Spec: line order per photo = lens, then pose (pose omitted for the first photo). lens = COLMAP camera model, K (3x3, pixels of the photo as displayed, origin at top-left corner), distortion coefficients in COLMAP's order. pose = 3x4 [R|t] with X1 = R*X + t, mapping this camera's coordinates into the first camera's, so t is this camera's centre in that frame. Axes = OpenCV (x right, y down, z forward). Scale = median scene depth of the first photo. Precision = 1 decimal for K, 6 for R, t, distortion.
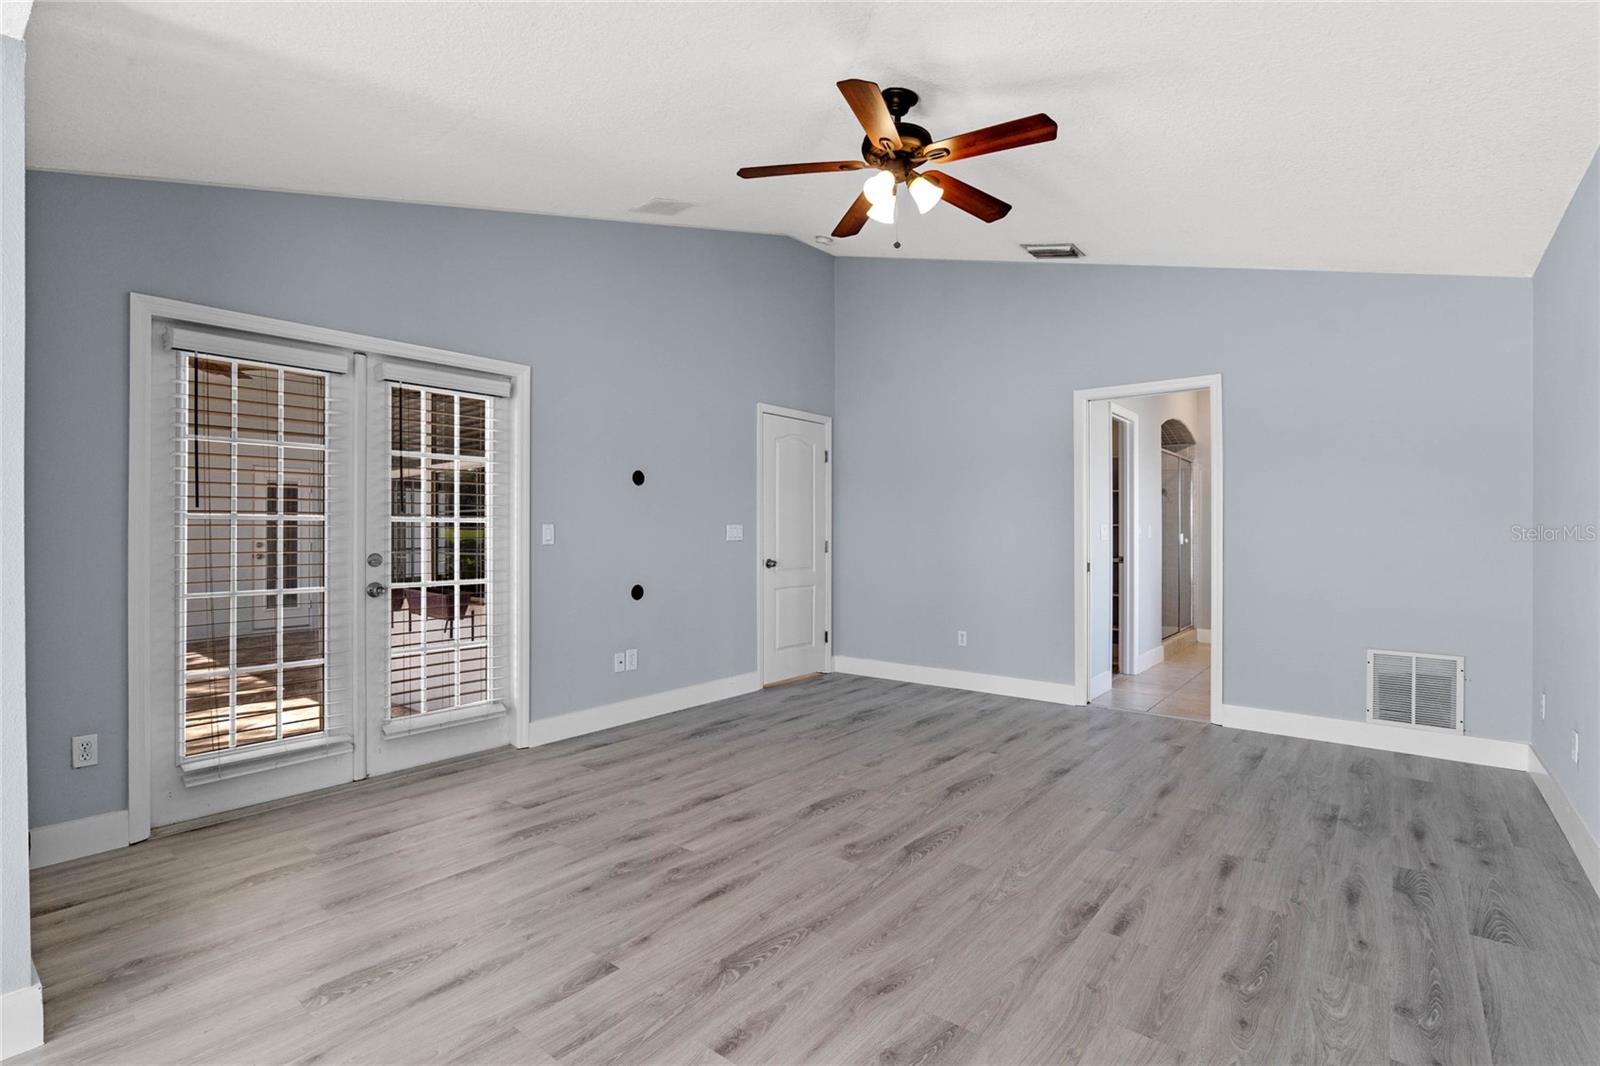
lens RADIAL K [[743.5, 0, 803.7], [0, 743.5, 535.6], [0, 0, 1]] dist [-0.024544, 0.006820]
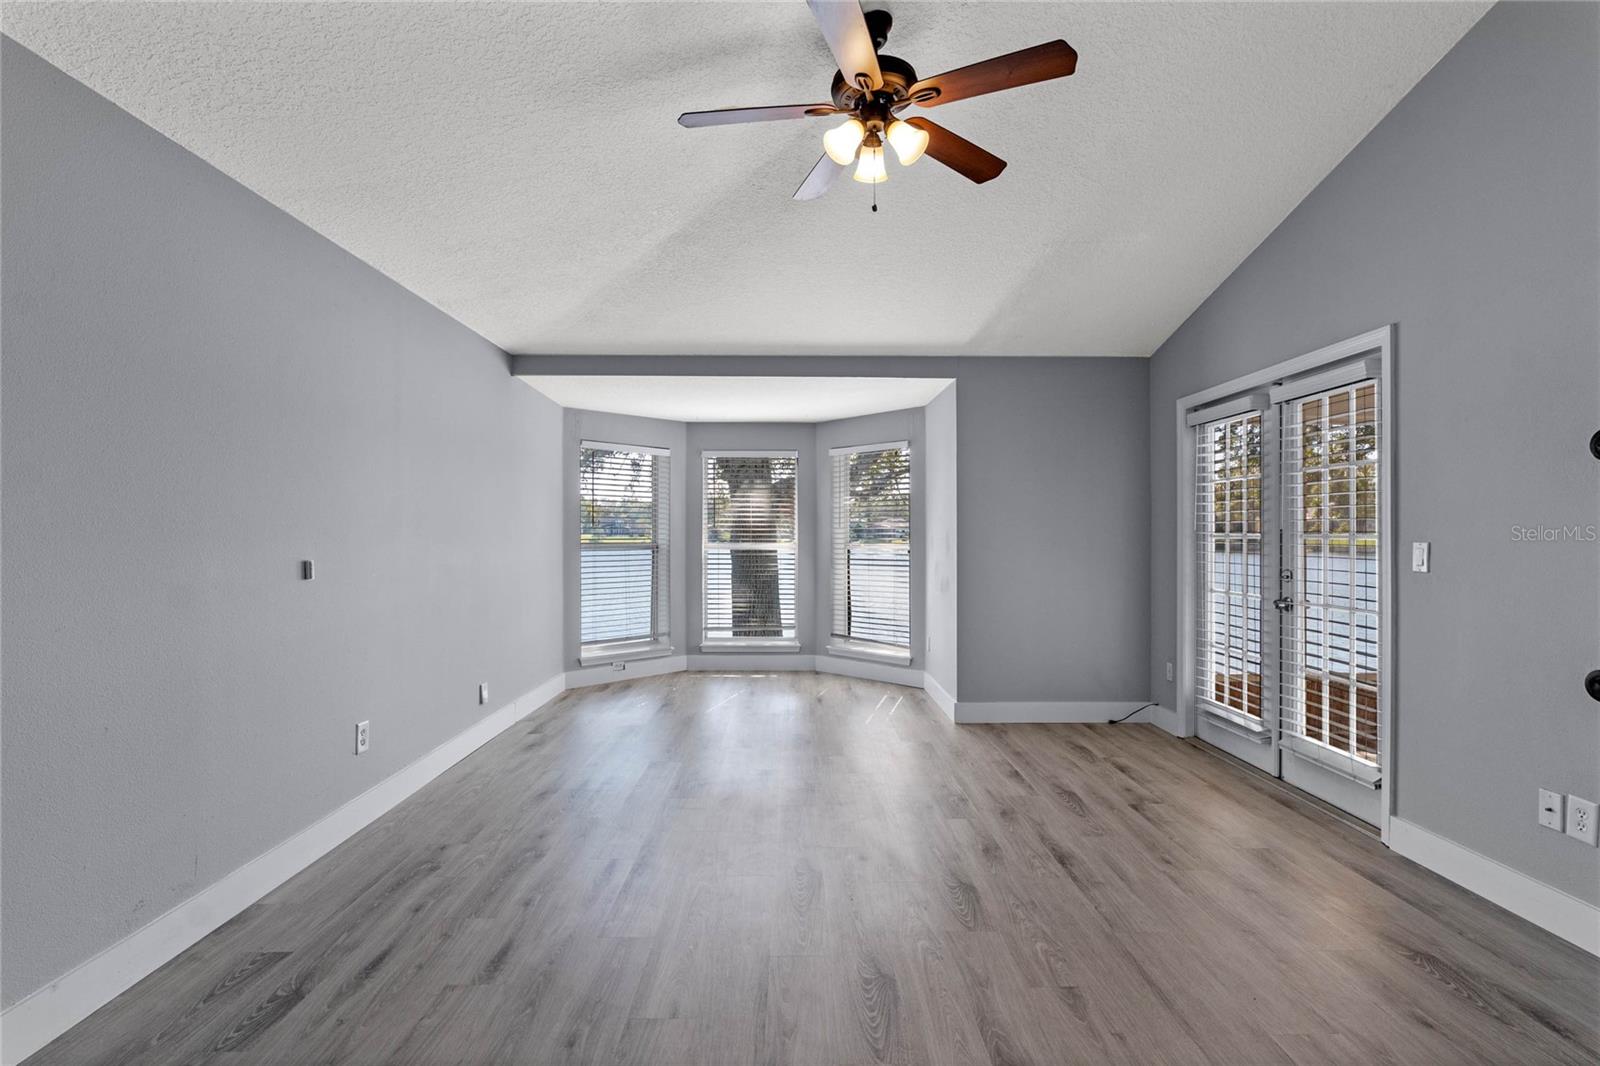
lens RADIAL K [[743.5, 0, 797.3], [0, 743.5, 531.9], [0, 0, 1]] dist [-0.024544, 0.006820]
pose [[-0.773470, 0.000046, -0.633832, 0.733994], [-0.001193, 0.999998, 0.001527, -0.034972], [0.633831, 0.001937, -0.773469, 1.620887]]
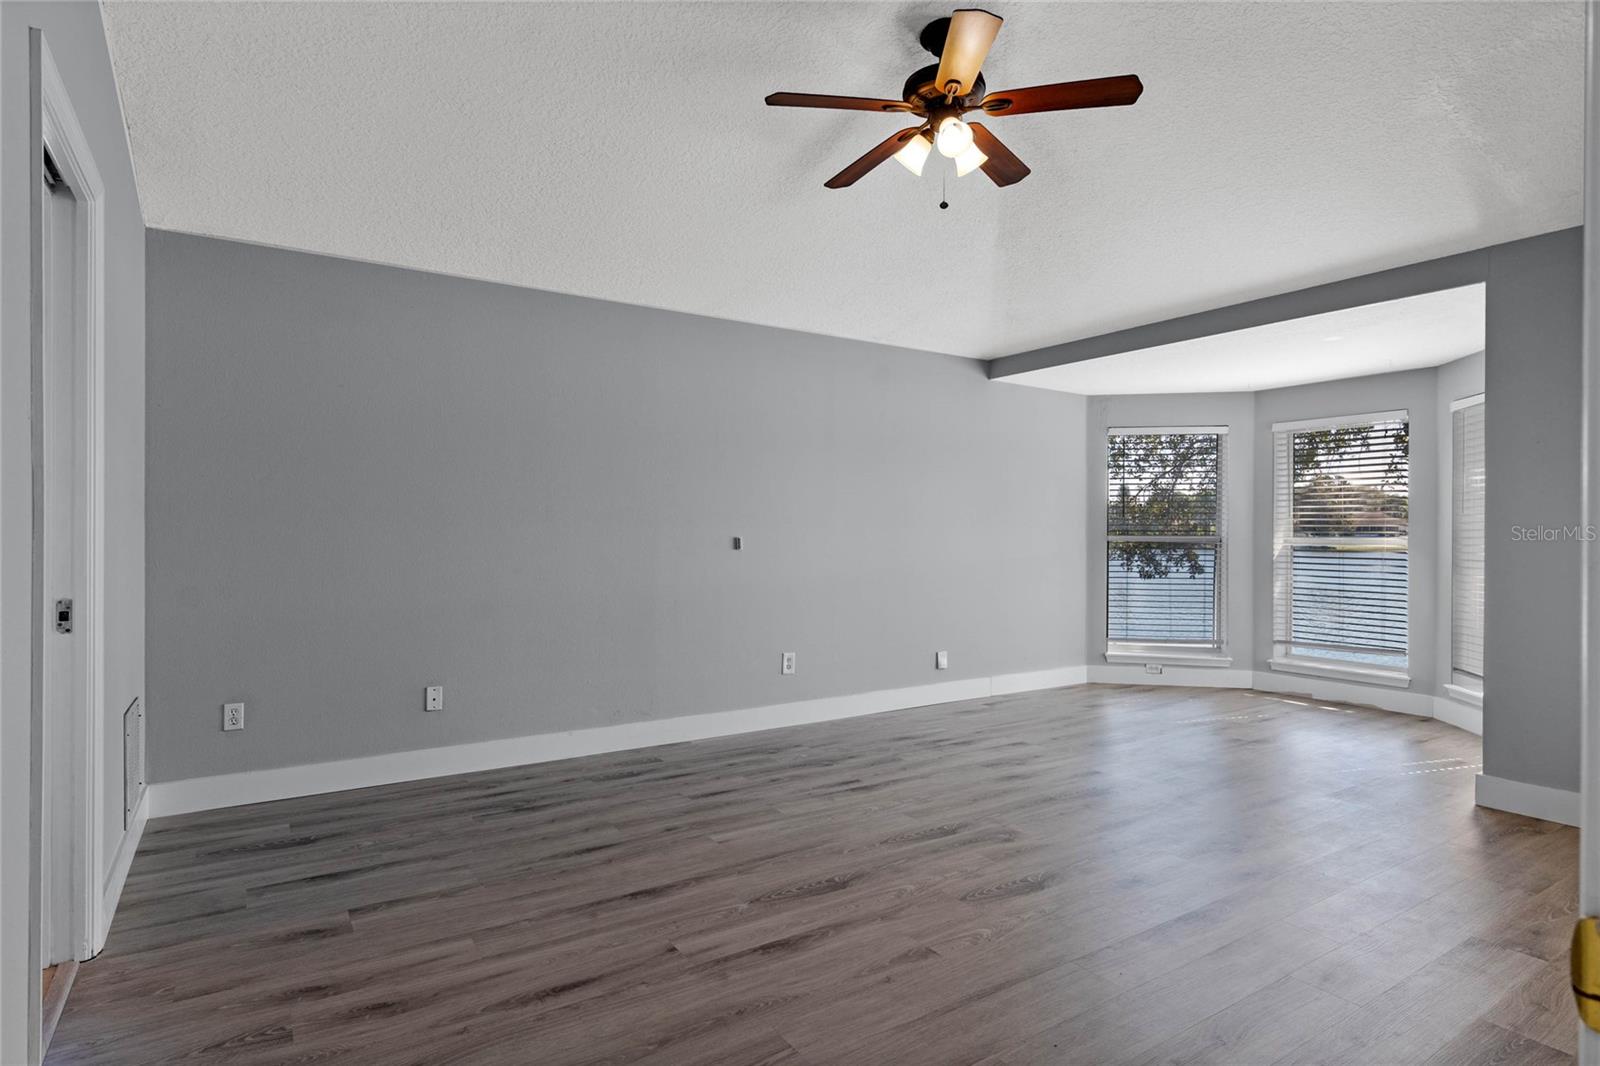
lens RADIAL K [[844.7, 0, 804.9], [0, 844.7, 532.2], [0, 0, 1]] dist [-0.005693, 0.000108]
pose [[-0.953085, -0.001608, 0.302698, -0.020666], [-0.001189, 0.999998, 0.001569, -0.008586], [-0.302700, 0.001136, -0.953085, 2.050329]]
